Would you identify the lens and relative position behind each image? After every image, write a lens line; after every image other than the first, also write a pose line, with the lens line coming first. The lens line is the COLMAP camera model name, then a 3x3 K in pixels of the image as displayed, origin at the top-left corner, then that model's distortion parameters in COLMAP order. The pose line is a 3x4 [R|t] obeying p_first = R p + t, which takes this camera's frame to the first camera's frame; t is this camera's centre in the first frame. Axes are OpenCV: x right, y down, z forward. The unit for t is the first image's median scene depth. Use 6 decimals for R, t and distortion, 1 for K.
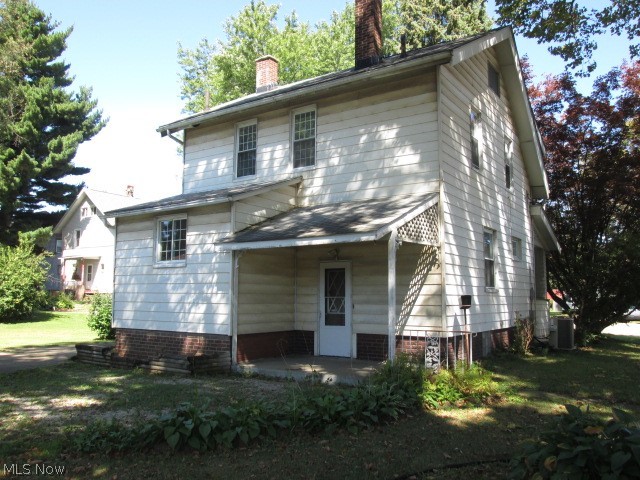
lens RADIAL K [[529.7, 0, 320.0], [0, 529.7, 240.0], [0, 0, 1]] dist [-0.058933, 0.005079]
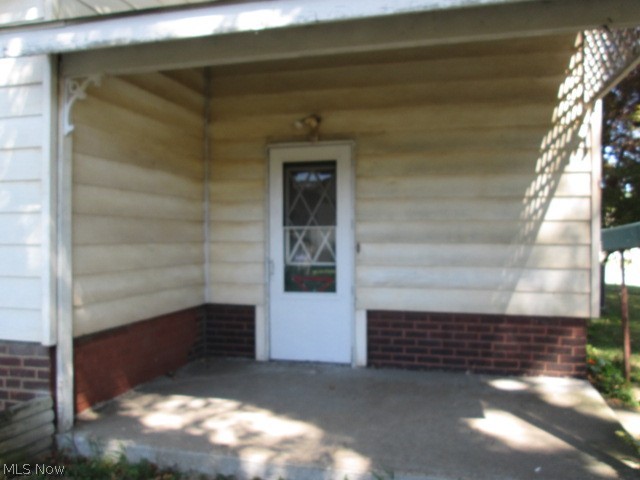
lens RADIAL K [[529.7, 0, 320.0], [0, 529.7, 240.0], [0, 0, 1]] dist [-0.058933, 0.005079]
pose [[0.942305, -0.006627, 0.334691, -0.110890], [-0.031673, 0.993554, 0.108847, 0.072211], [-0.333255, -0.113168, 0.936020, 0.603562]]
